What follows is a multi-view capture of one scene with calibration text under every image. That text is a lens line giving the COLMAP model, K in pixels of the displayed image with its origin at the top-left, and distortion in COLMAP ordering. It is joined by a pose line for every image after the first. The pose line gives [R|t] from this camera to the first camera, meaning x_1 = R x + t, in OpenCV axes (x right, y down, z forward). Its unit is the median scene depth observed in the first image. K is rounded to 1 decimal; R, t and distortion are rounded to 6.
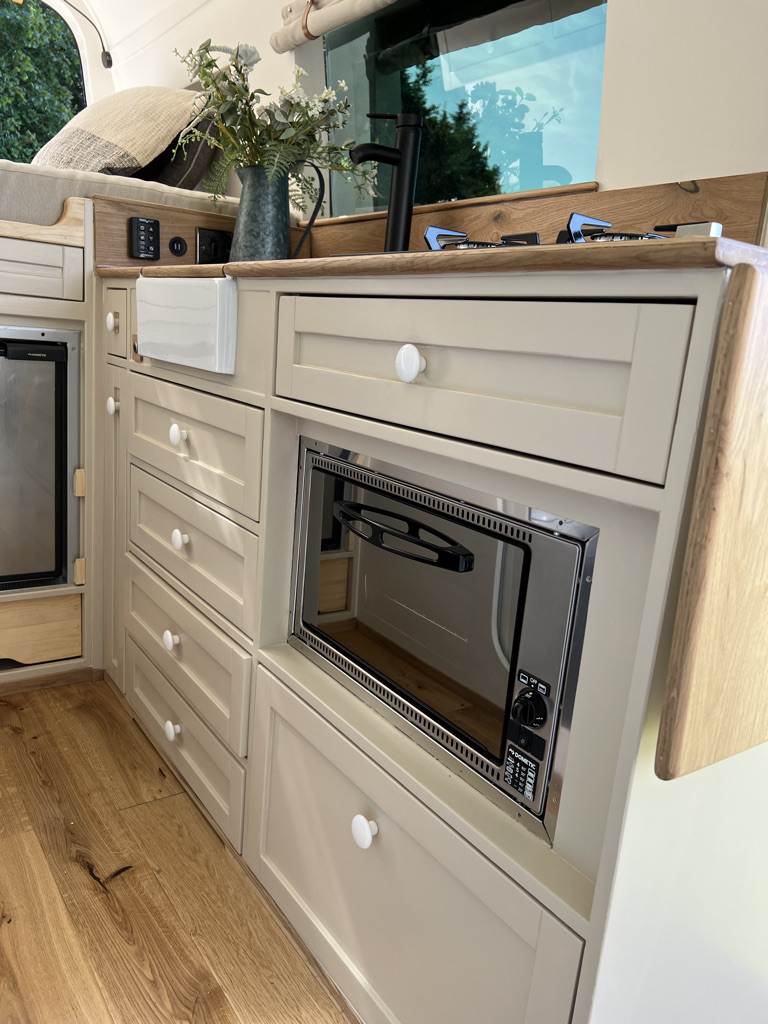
lens RADIAL K [[780.2, 0, 384.0], [0, 780.2, 512.0], [0, 0, 1]] dist [0.009367, -0.005872]
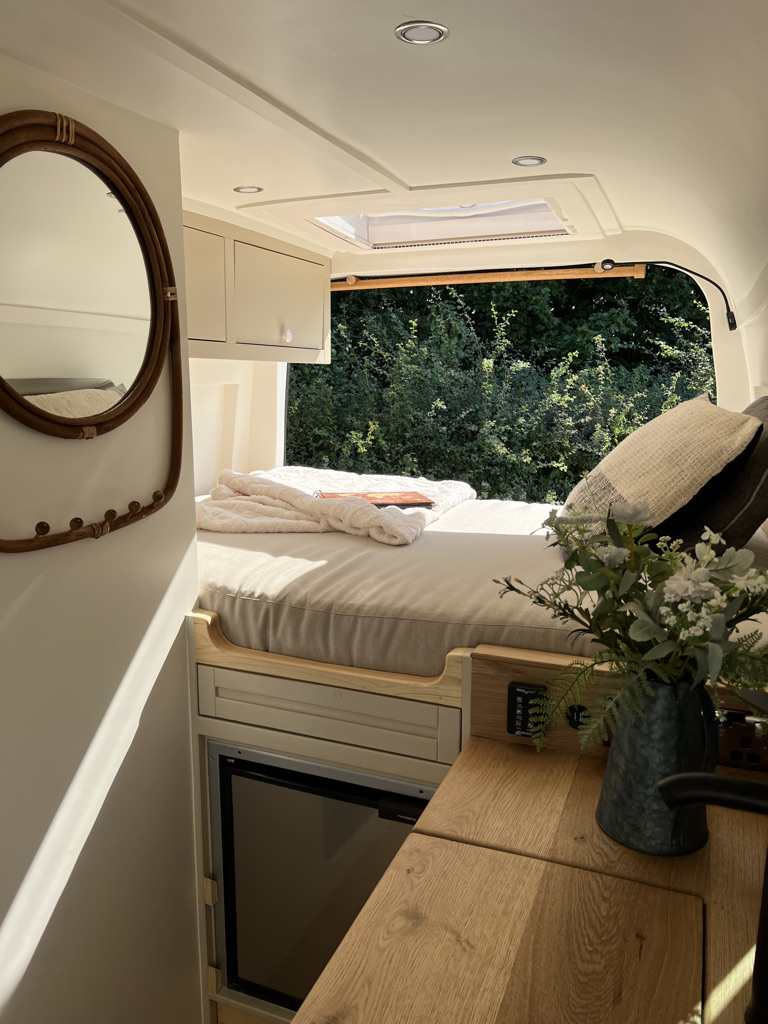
lens RADIAL K [[780.2, 0, 384.0], [0, 780.2, 512.0], [0, 0, 1]] dist [0.009367, -0.005872]
pose [[0.542323, 0.061827, -0.837892, 0.240208], [-0.145486, 0.989134, -0.021179, -0.512404], [0.827478, 0.133387, 0.545425, 0.463305]]
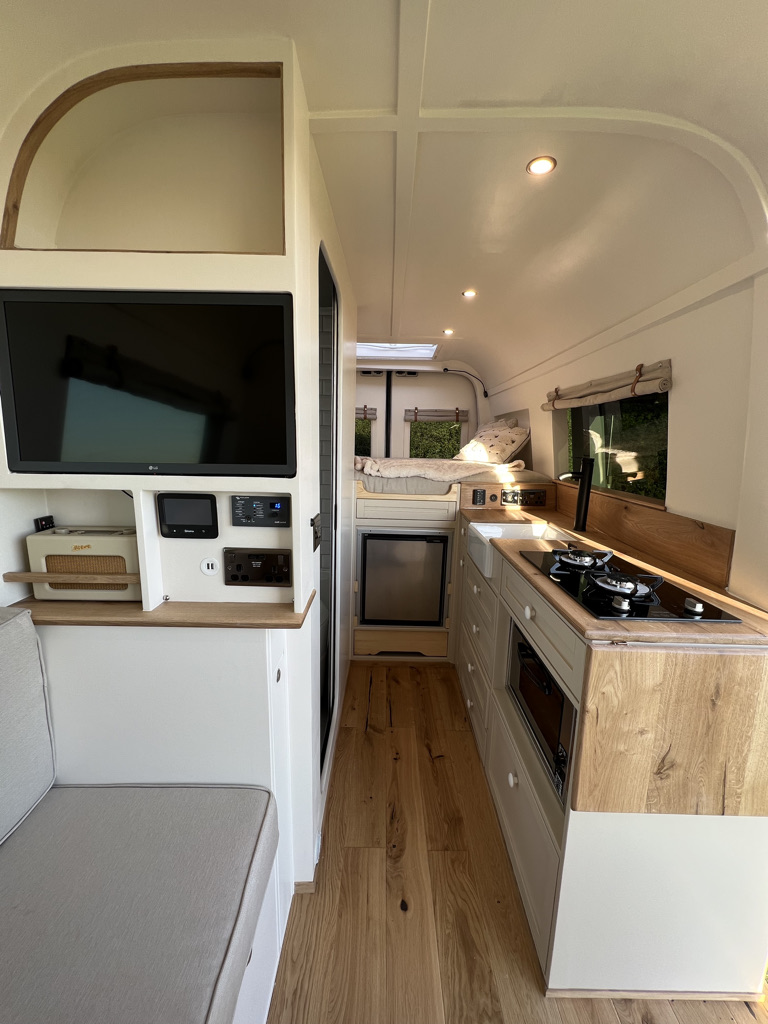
lens RADIAL K [[408.4, 0, 384.0], [0, 408.4, 512.0], [0, 0, 1]] dist [0.001159, 0.000030]
pose [[0.813464, 0.037367, -0.580414, 0.212717], [-0.090028, 0.993996, -0.062184, -0.197246], [0.574605, 0.102838, 0.811944, -0.243097]]
